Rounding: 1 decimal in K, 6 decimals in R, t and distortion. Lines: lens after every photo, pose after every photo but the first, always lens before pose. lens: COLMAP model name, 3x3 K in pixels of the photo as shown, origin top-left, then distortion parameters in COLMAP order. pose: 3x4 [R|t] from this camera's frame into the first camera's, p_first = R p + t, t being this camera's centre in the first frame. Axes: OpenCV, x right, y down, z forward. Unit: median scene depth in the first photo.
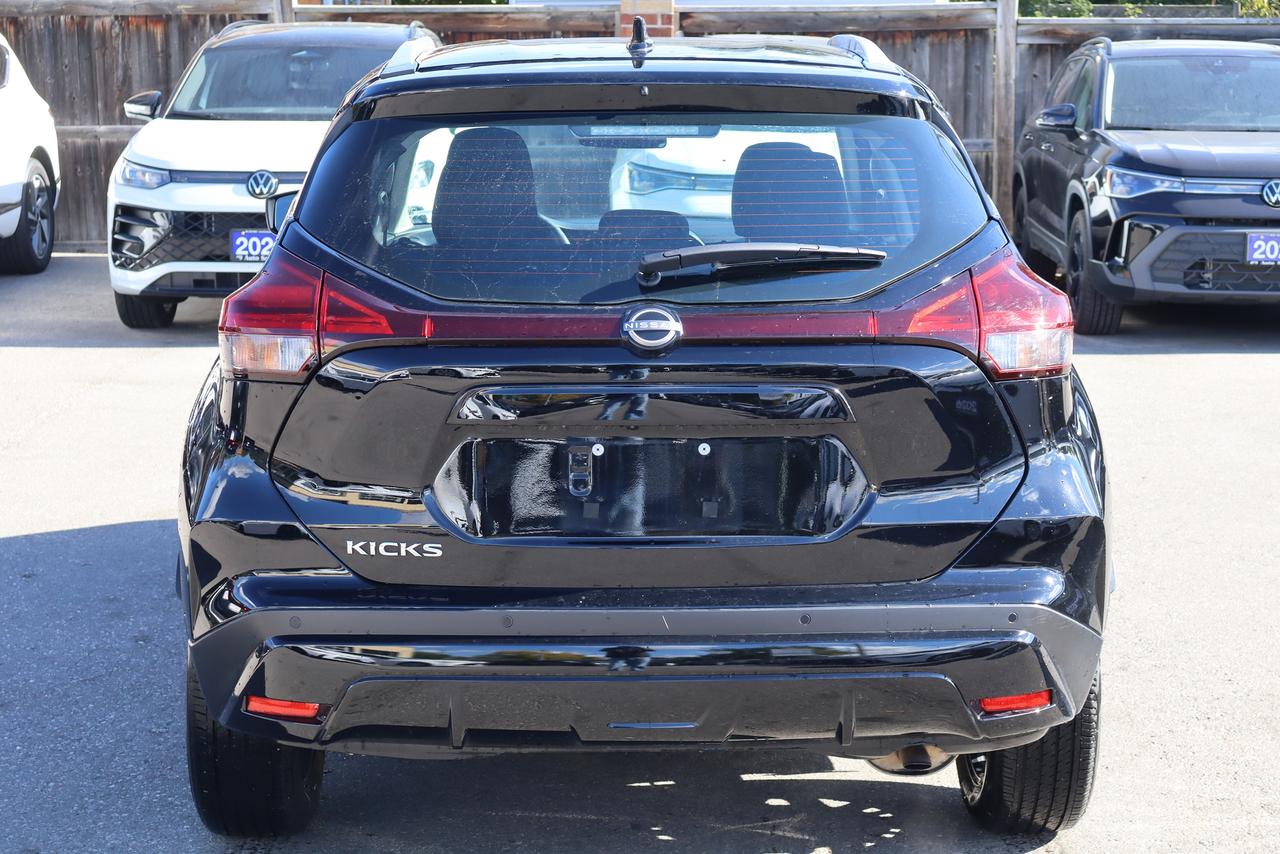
lens RADIAL K [[2534.9, 0, 640.0], [0, 2534.9, 427.9], [0, 0, 1]] dist [0.058952, 0.000000]
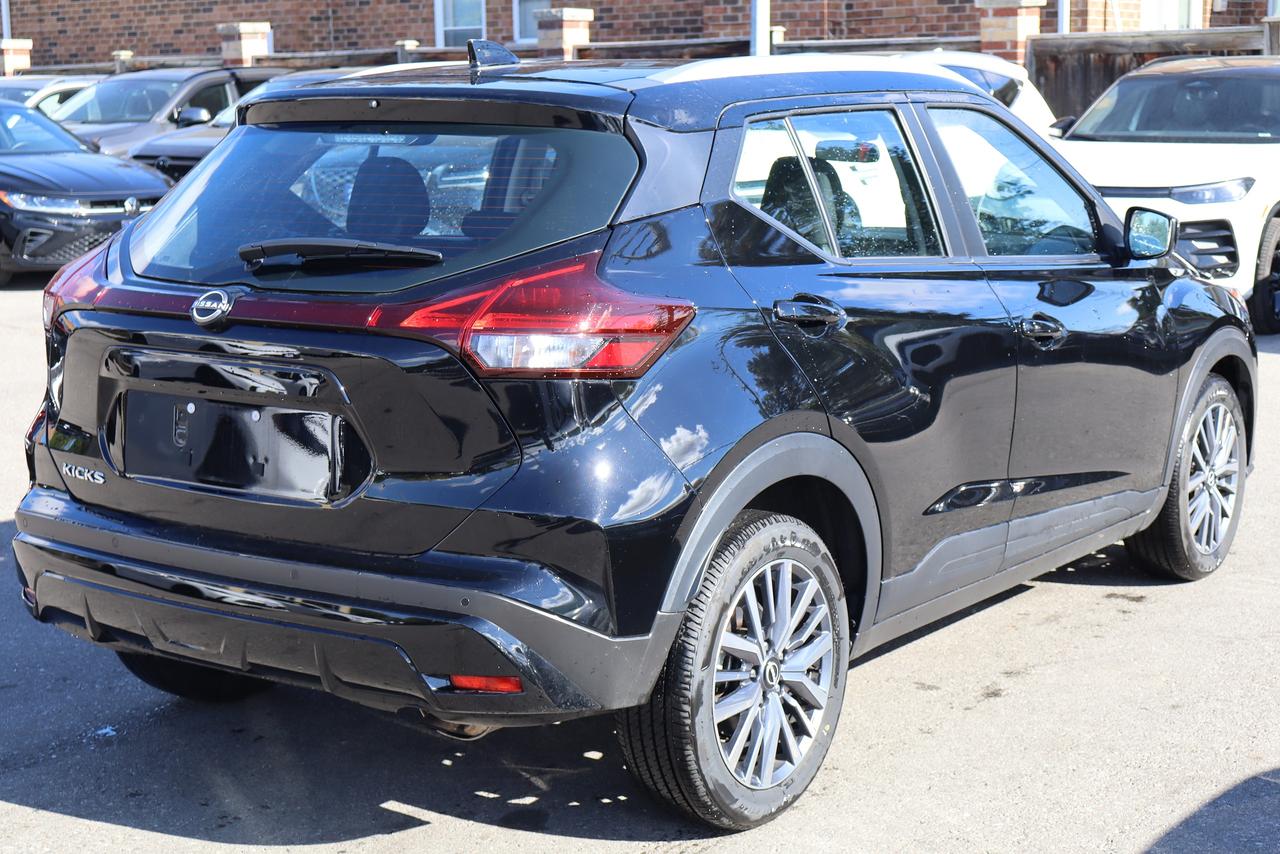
lens RADIAL K [[2063.0, 0, 640.3], [0, 2063.0, 425.8], [0, 0, 1]] dist [0.069870, 0.000000]
pose [[0.801391, 0.096833, -0.590250, 0.194616], [-0.088614, 0.995140, 0.042945, -0.011629], [0.591540, 0.017889, 0.806077, 0.095625]]
